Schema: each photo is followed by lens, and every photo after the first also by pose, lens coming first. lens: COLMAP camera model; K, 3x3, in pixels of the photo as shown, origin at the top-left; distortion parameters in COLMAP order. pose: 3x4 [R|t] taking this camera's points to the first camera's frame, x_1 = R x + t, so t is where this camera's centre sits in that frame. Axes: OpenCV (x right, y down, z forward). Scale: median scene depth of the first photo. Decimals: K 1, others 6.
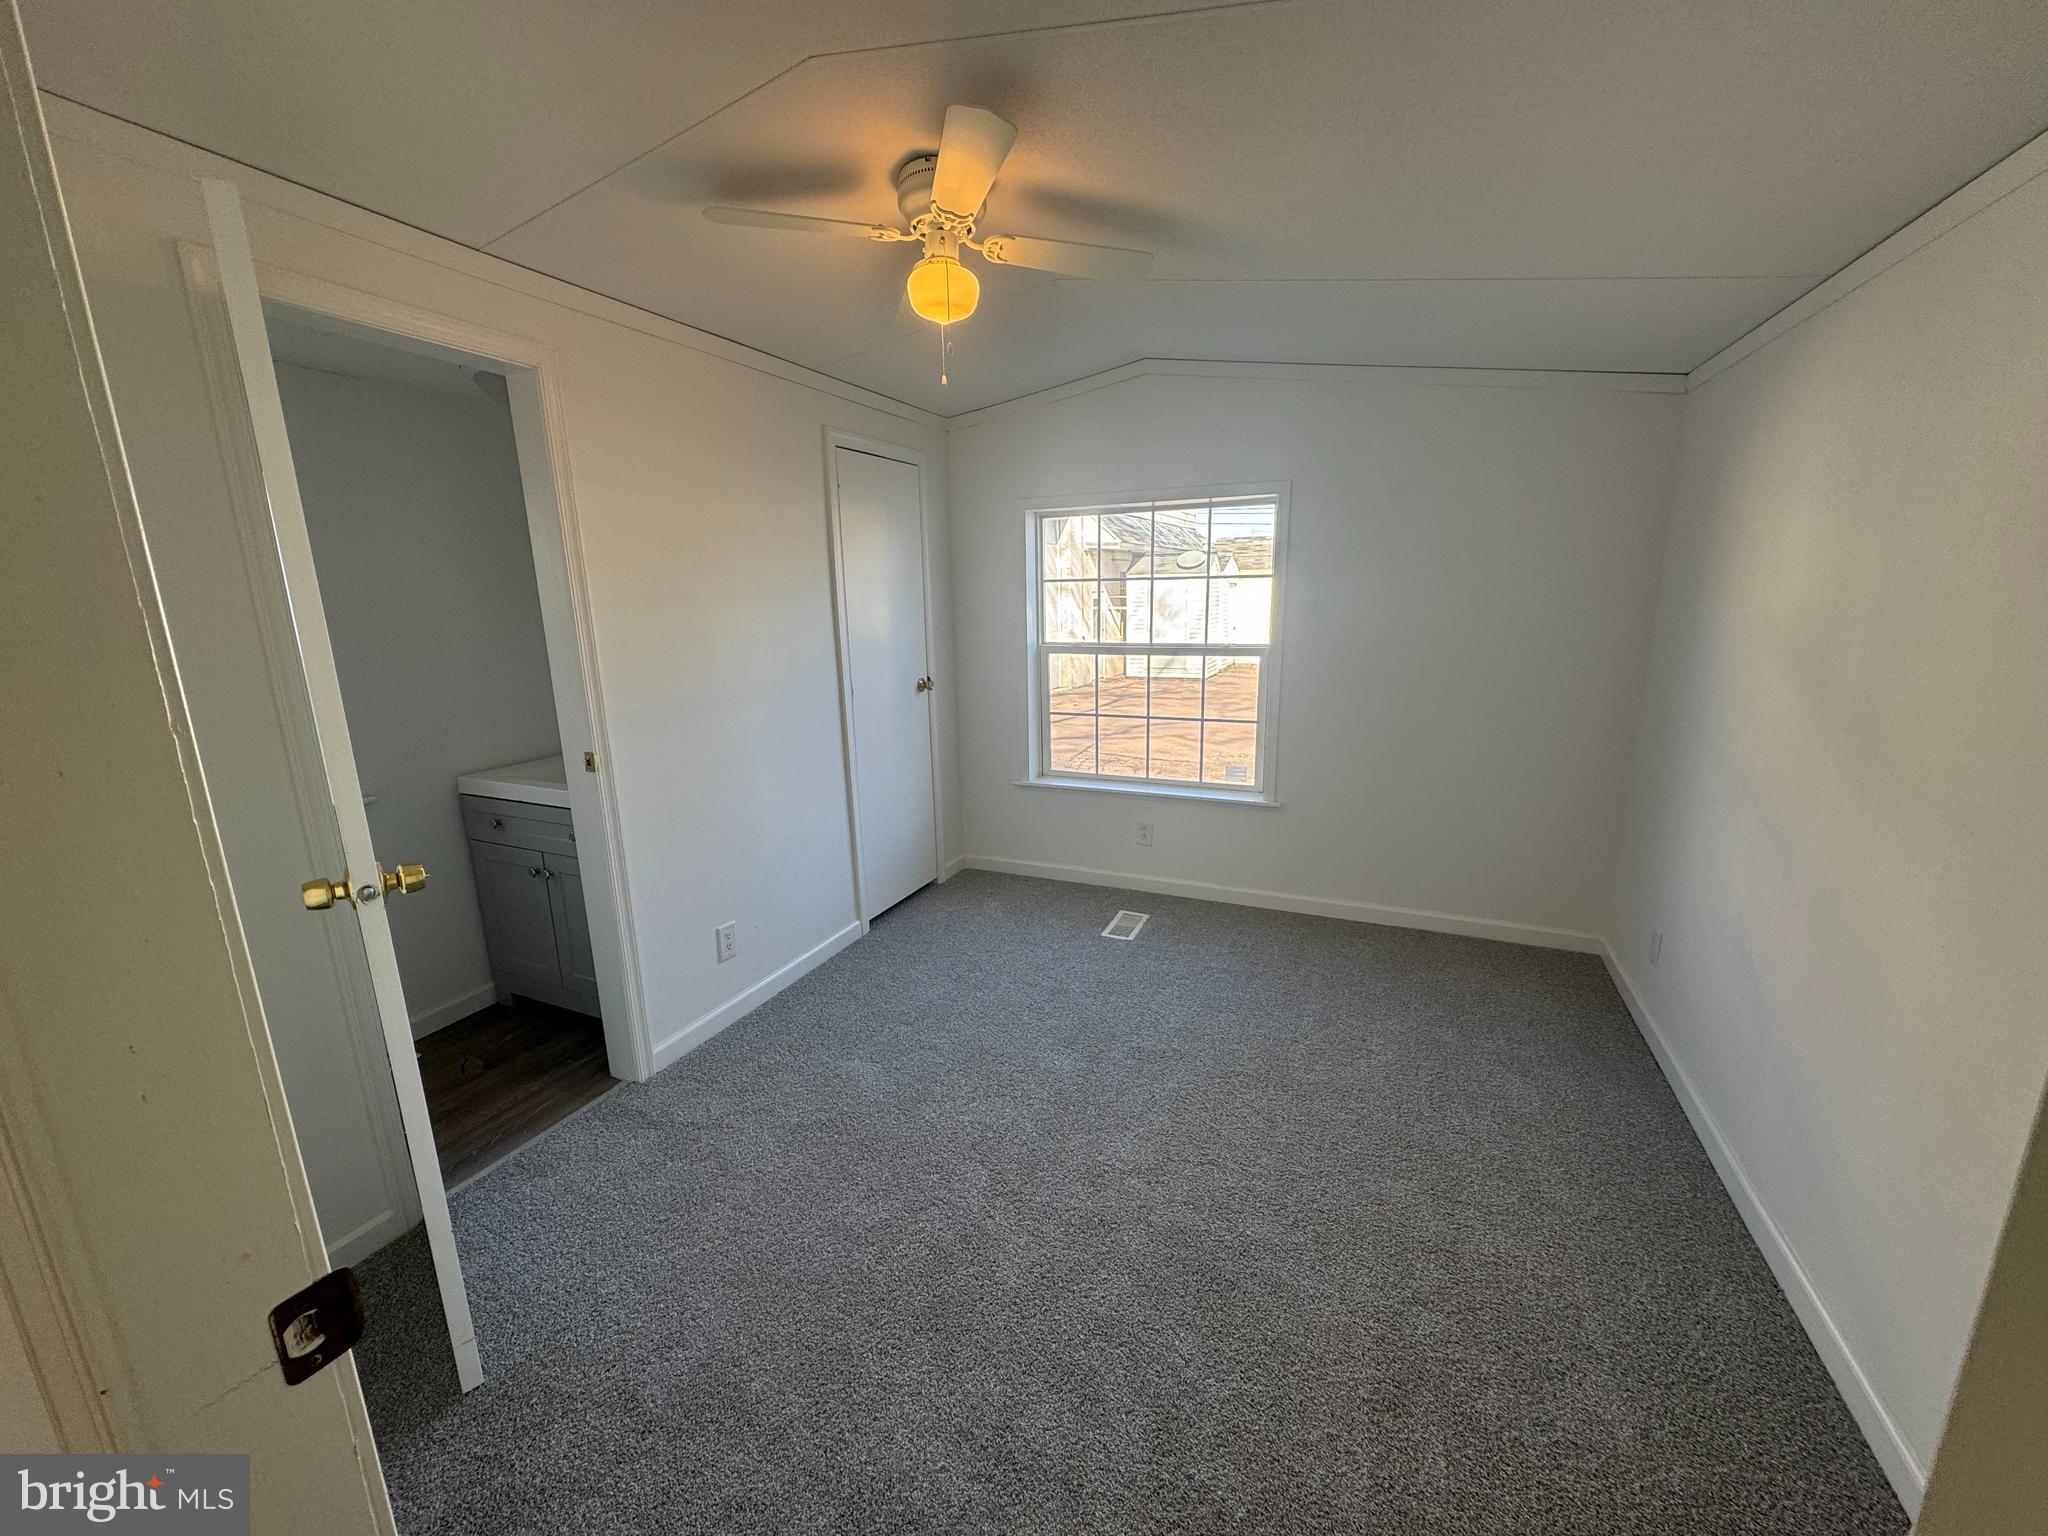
lens RADIAL K [[807.3, 0, 1019.7], [0, 807.3, 776.9], [0, 0, 1]] dist [-0.003135, -0.000100]
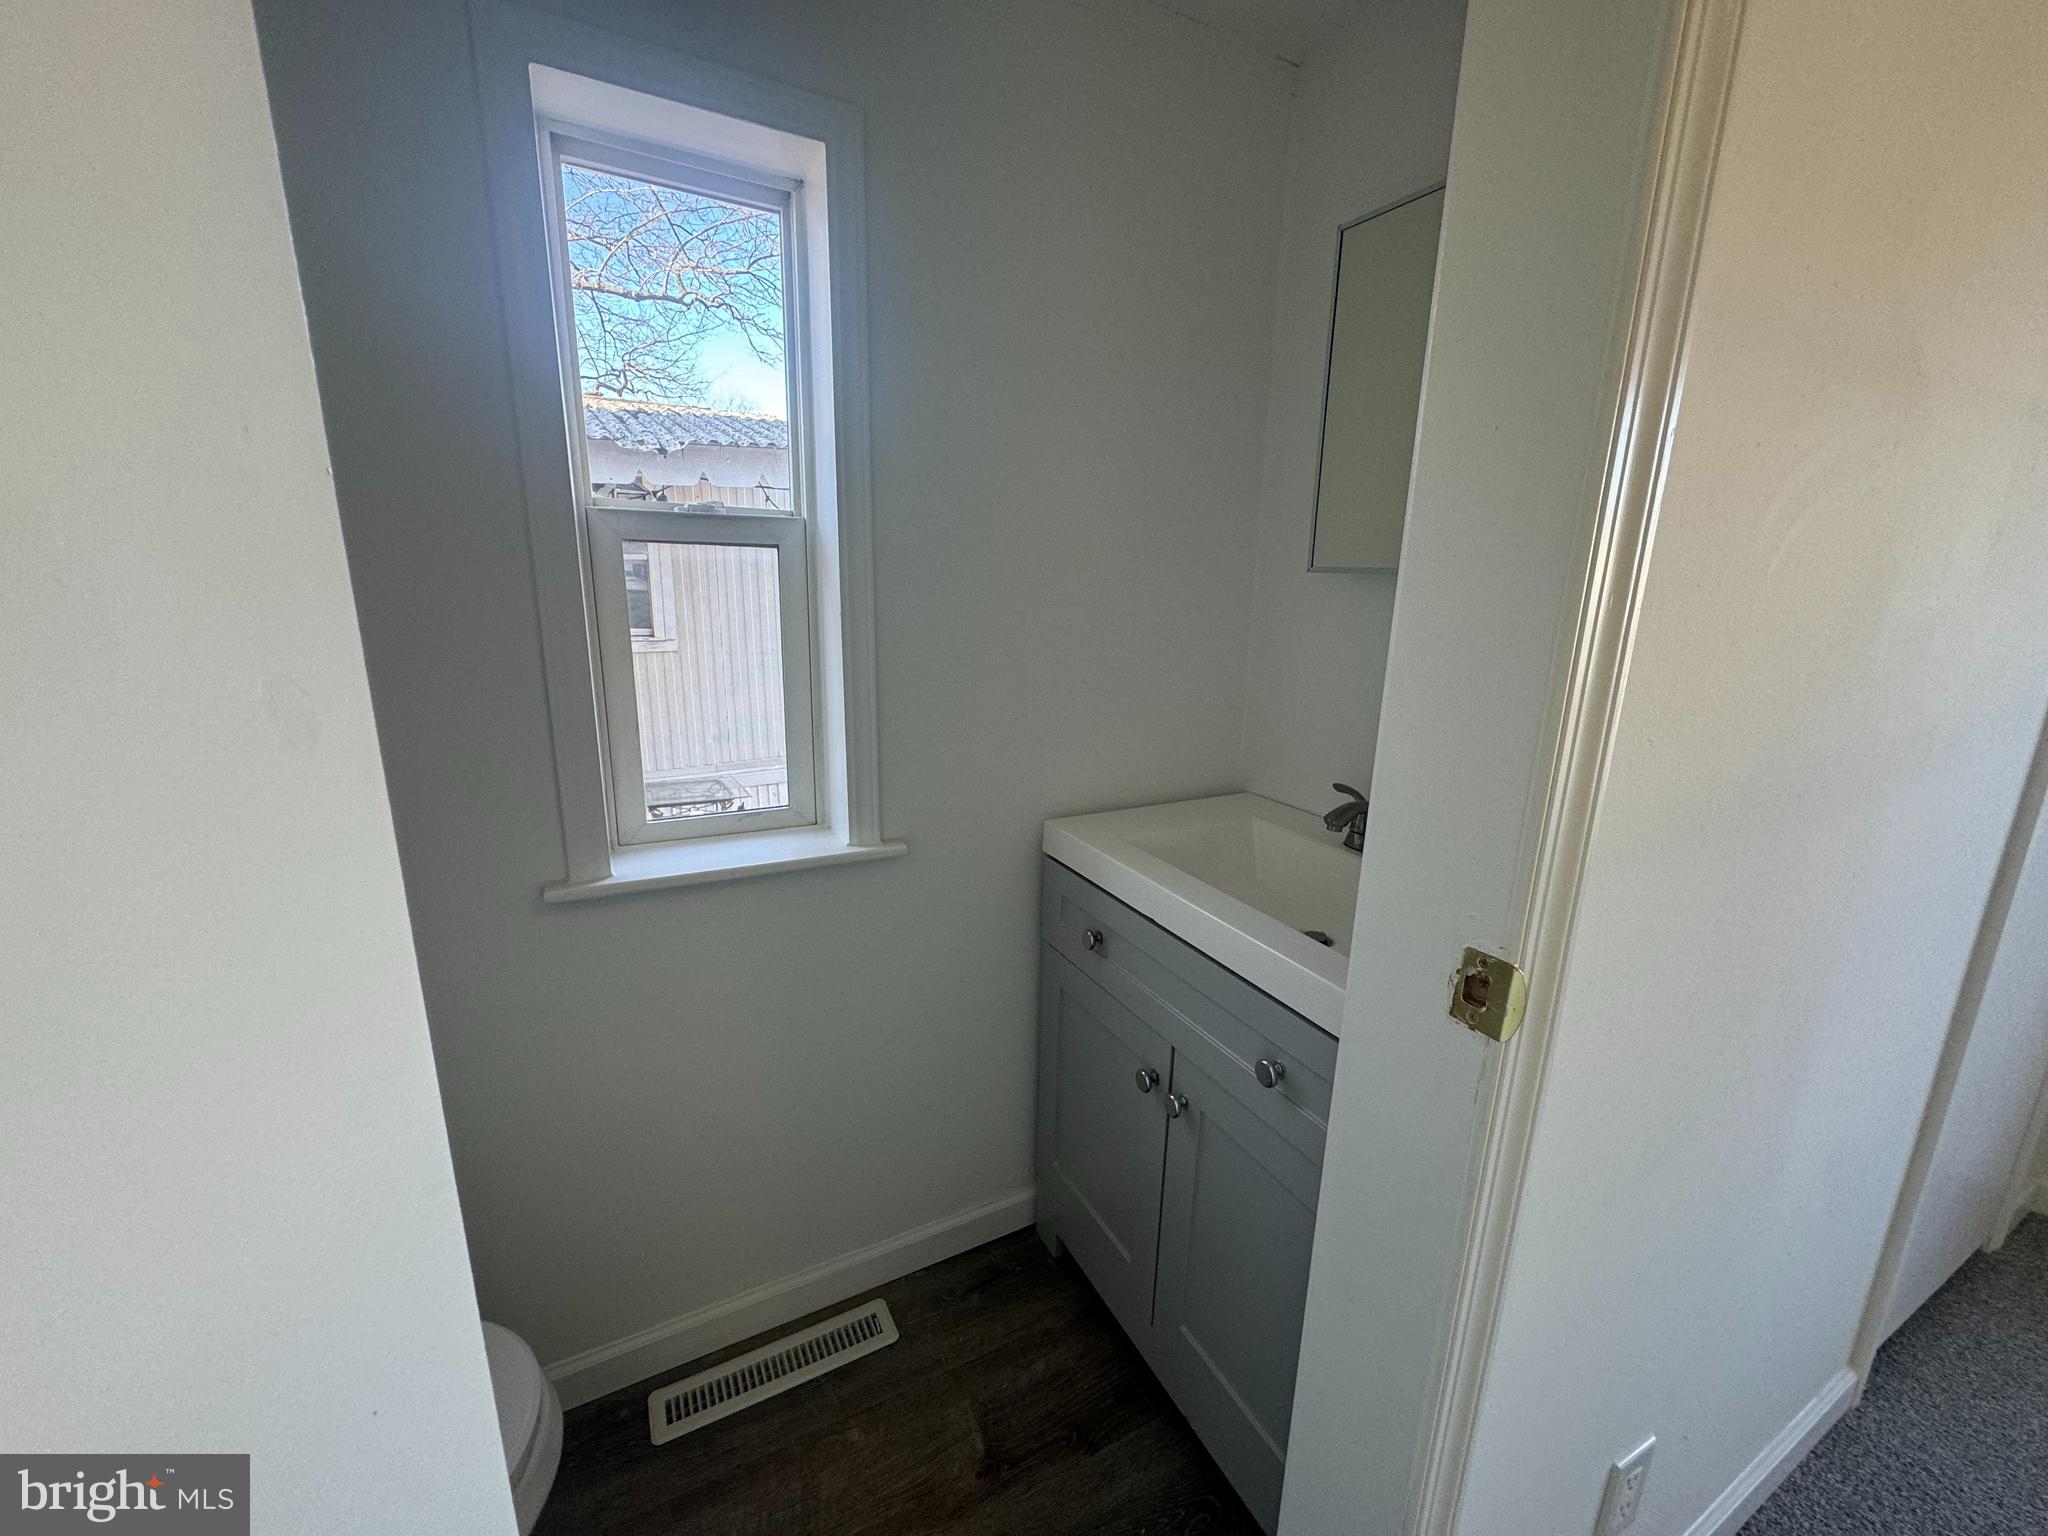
lens RADIAL K [[807.3, 0, 1022.5], [0, 807.3, 767.1], [0, 0, 1]] dist [-0.003135, -0.000100]
pose [[0.796385, 0.170936, -0.580131, -0.421155], [-0.169039, 0.983910, 0.057858, -0.063512], [0.580687, 0.051987, 0.812466, 0.580074]]
